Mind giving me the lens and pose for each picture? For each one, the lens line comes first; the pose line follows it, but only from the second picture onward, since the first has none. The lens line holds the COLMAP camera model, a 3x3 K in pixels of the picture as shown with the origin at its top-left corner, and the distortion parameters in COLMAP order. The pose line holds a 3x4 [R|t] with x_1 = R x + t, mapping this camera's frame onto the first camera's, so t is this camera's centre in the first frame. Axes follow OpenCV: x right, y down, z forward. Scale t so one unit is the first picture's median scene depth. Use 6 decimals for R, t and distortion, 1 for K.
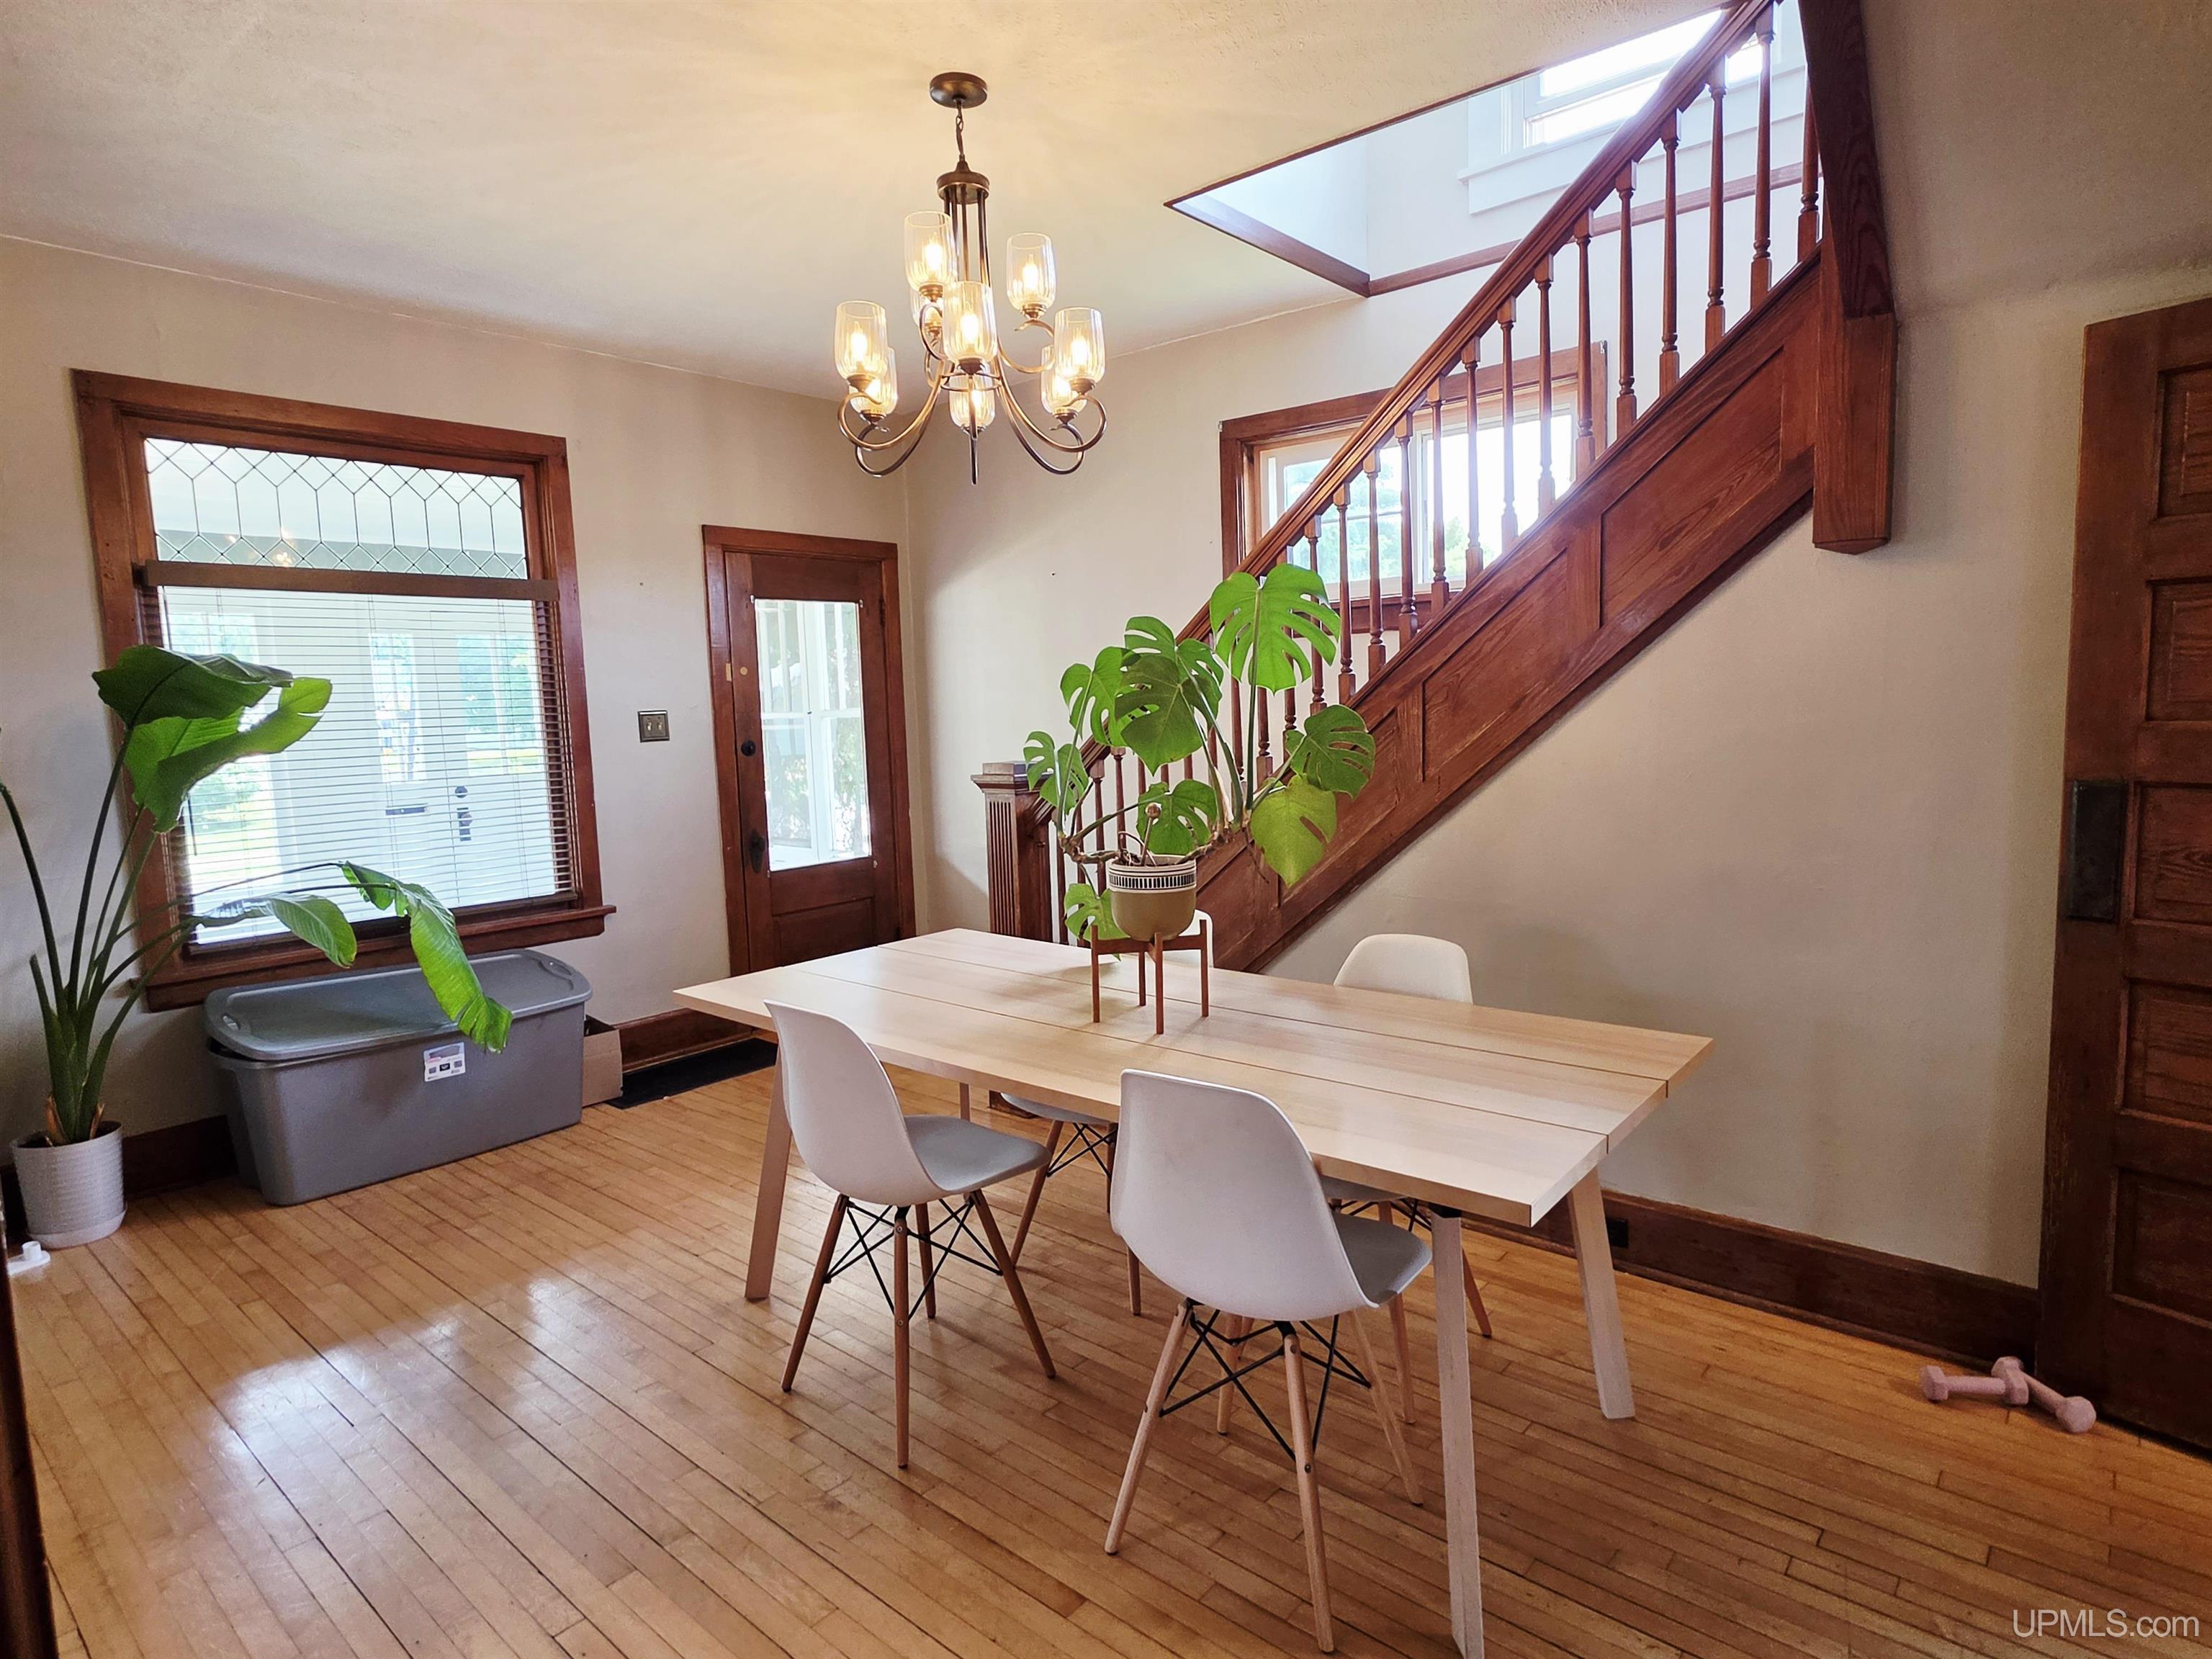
lens RADIAL K [[1233.7, 0, 1106.0], [0, 1233.7, 829.5], [0, 0, 1]] dist [-0.004950, 0.001389]
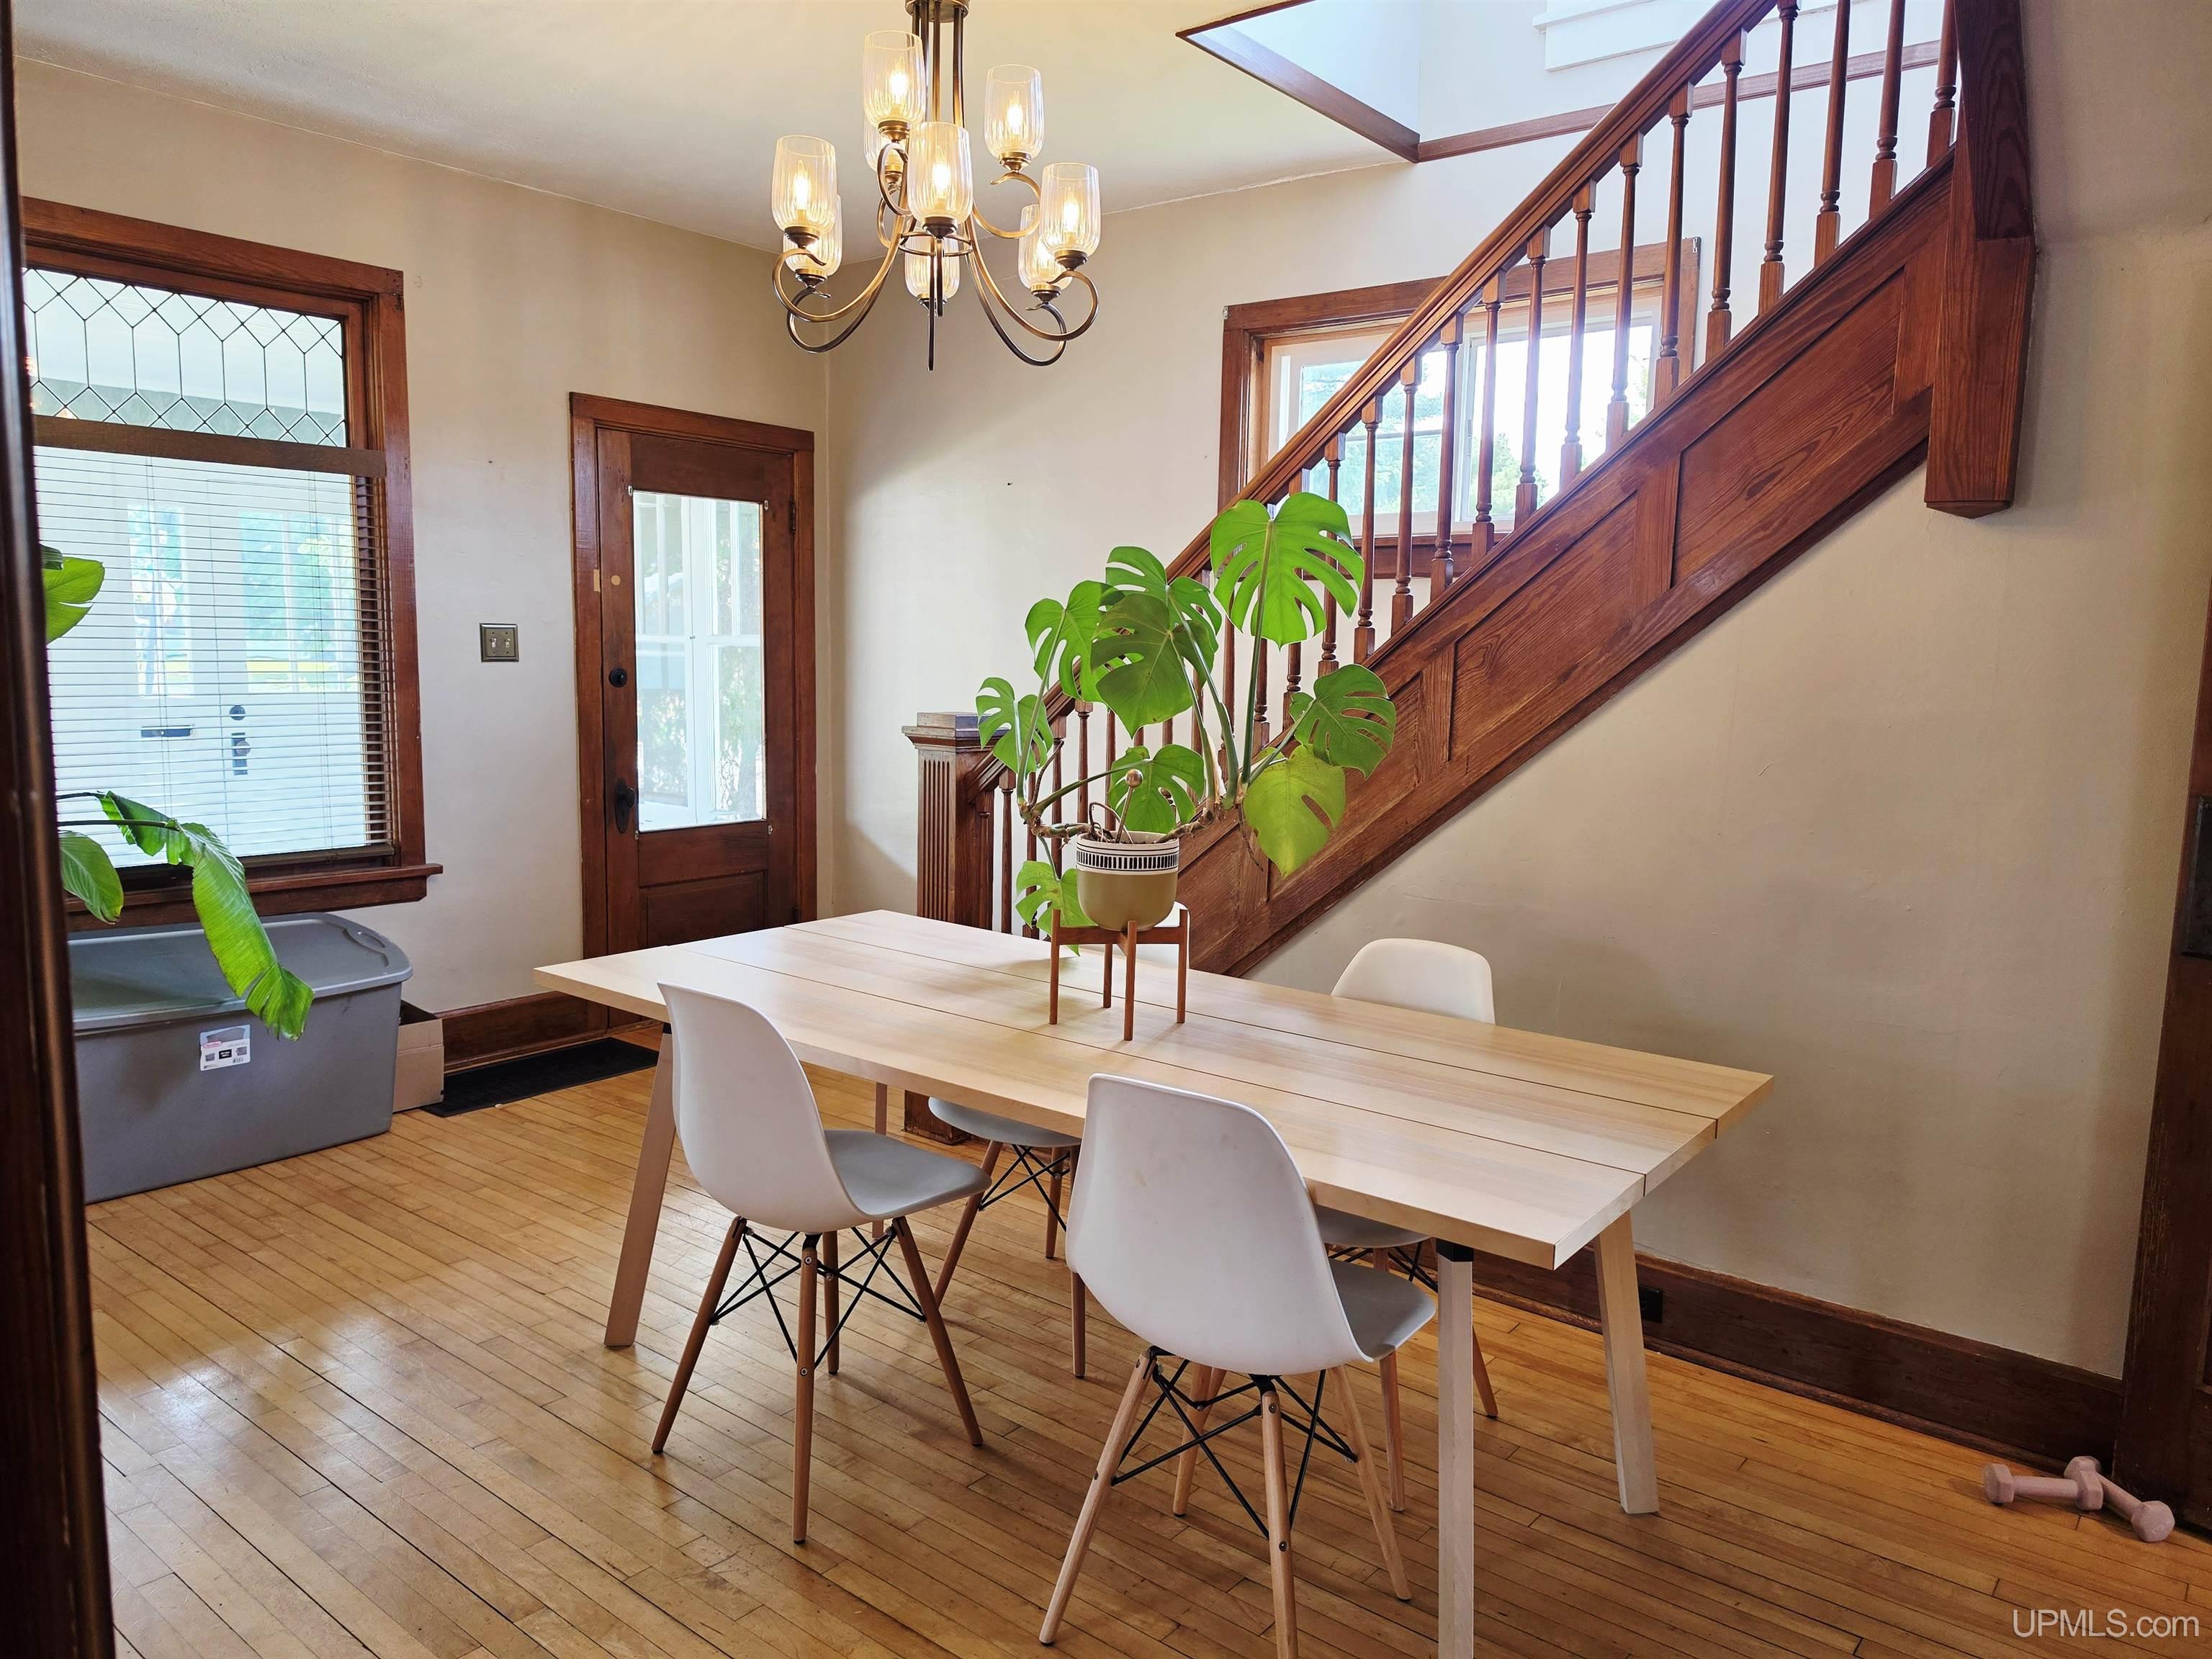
lens RADIAL K [[1538.3, 0, 1112.0], [0, 1538.3, 842.7], [0, 0, 1]] dist [0.074218, -0.113360]
pose [[0.997776, 0.049193, 0.044986, -0.017403], [-0.050249, 0.998480, 0.022632, 0.004804], [-0.043805, -0.024842, 0.998731, -0.042582]]
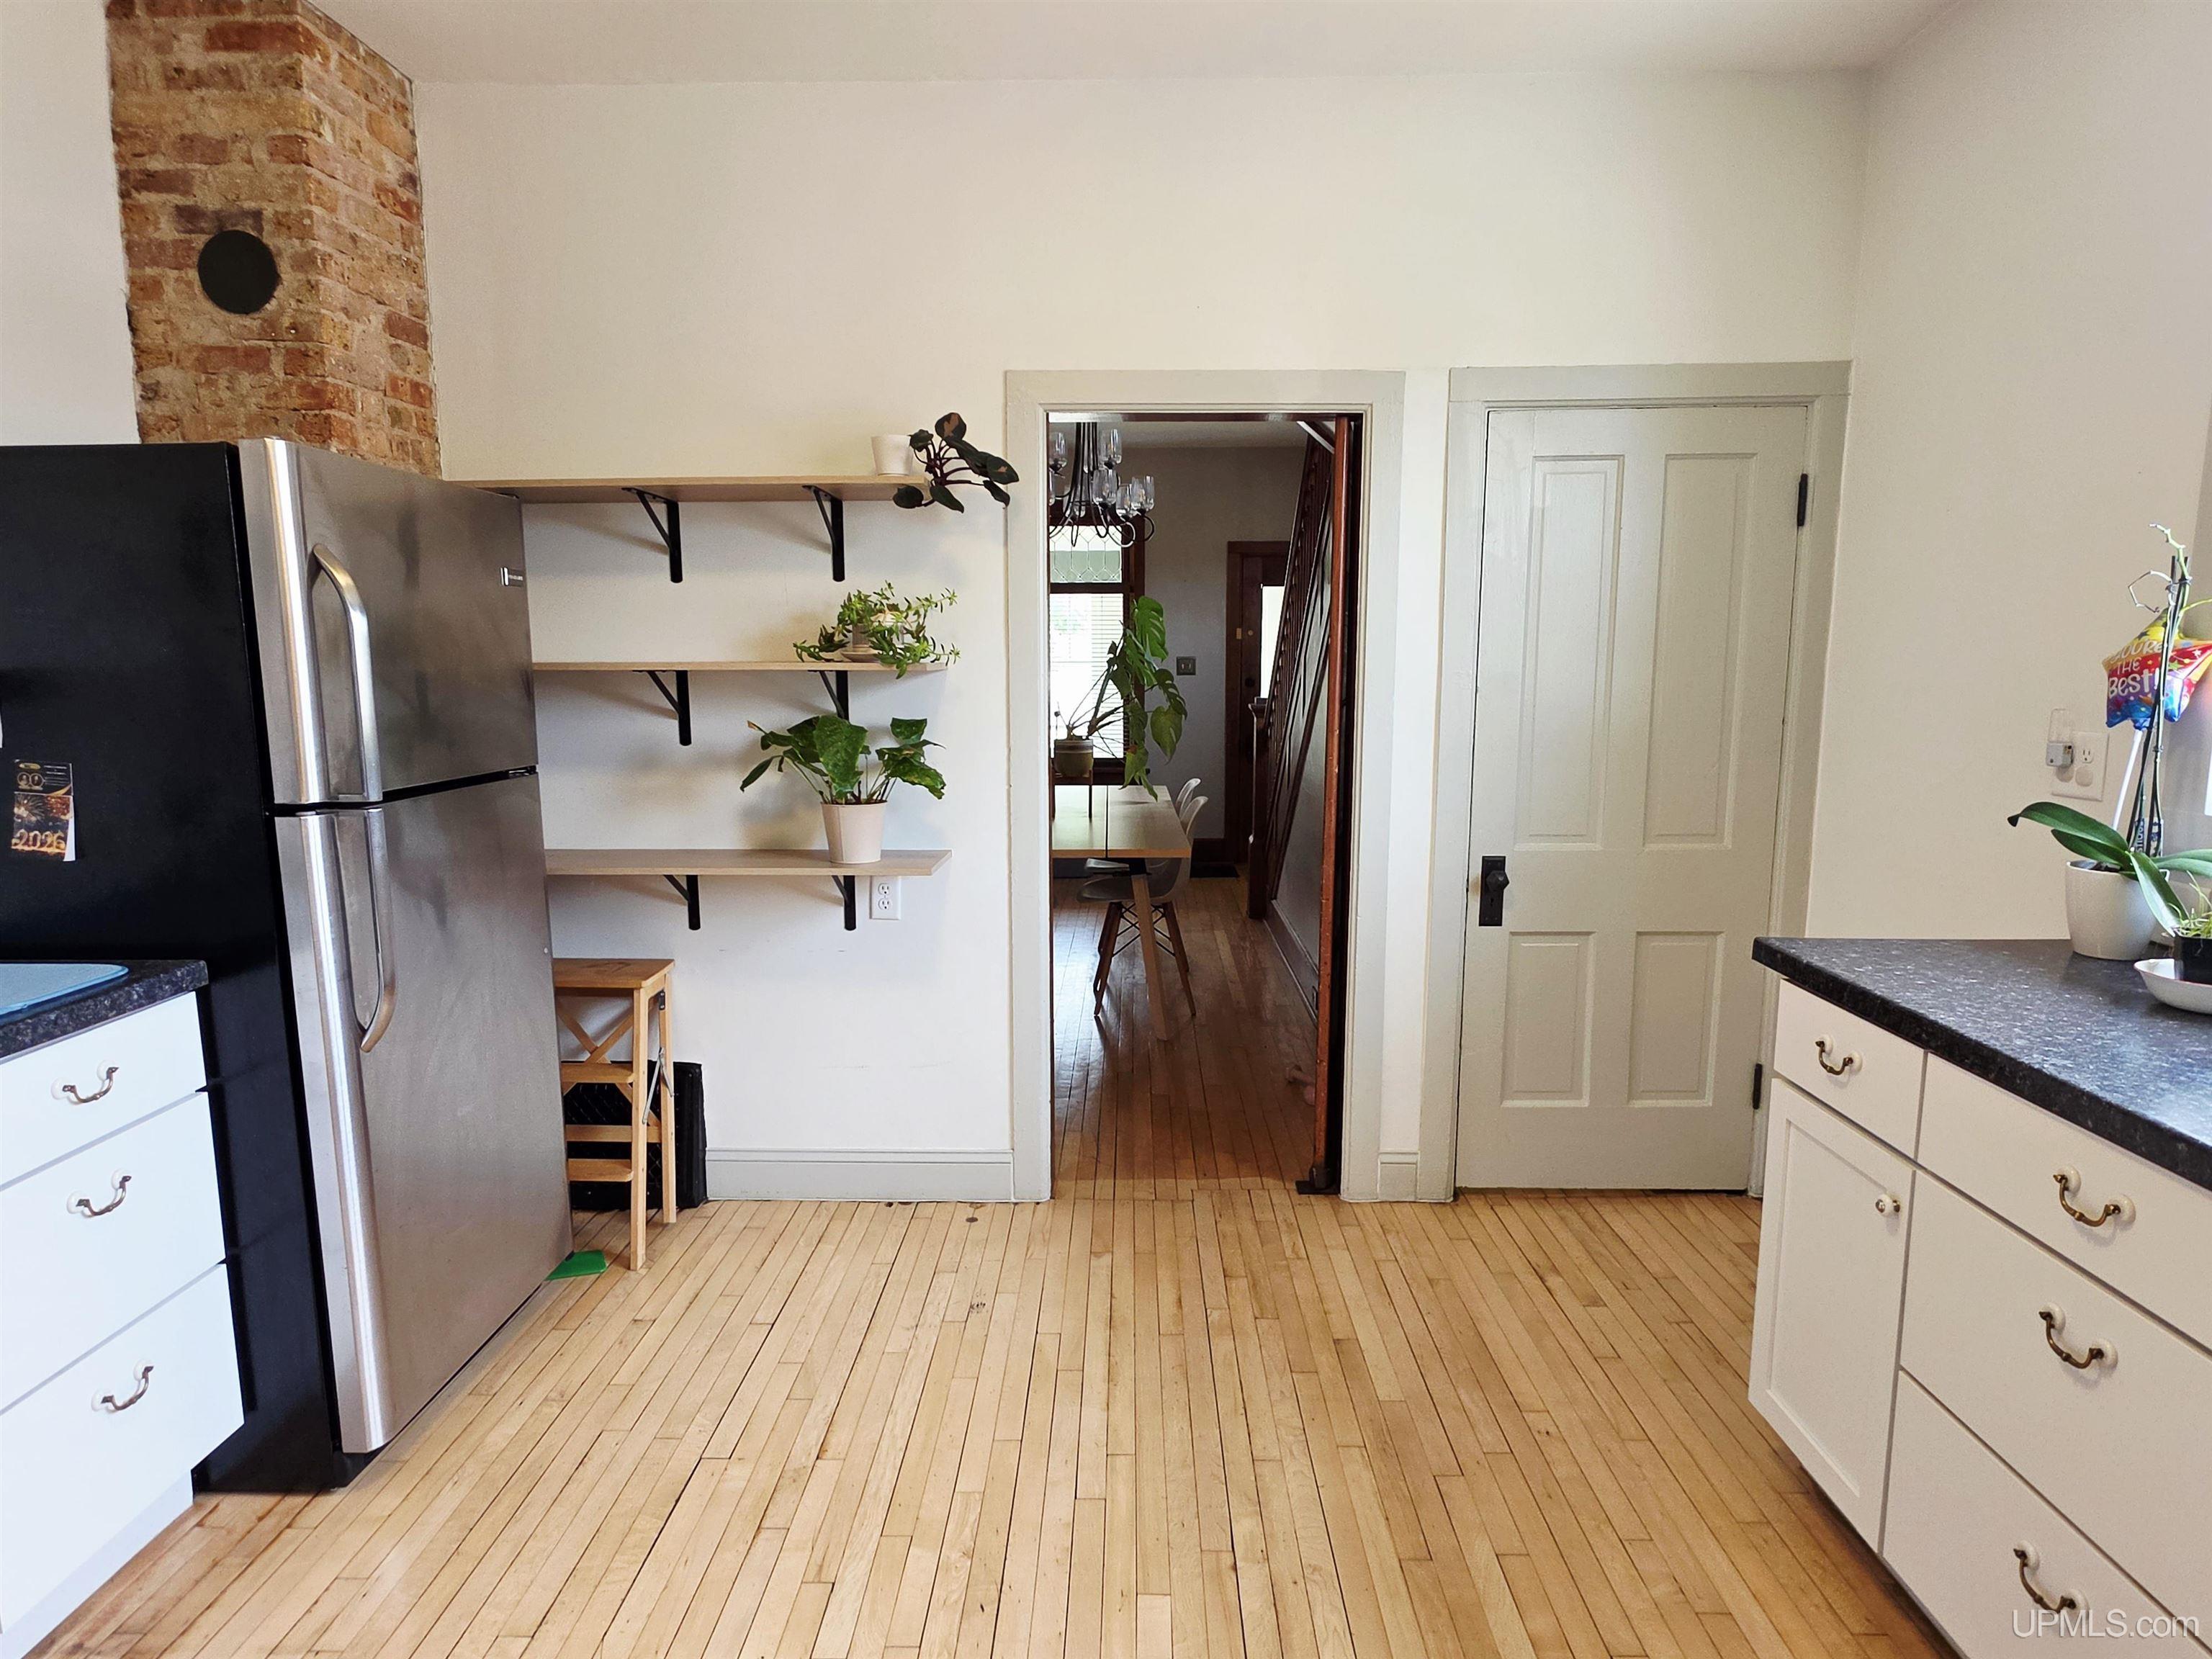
lens RADIAL K [[1233.7, 0, 1106.0], [0, 1233.7, 829.5], [0, 0, 1]] dist [-0.004950, 0.001389]
pose [[0.643769, 0.139556, -0.752386, 1.478385], [-0.100165, 0.990138, 0.097951, -0.029340], [0.758636, 0.012304, 0.651399, -0.295682]]
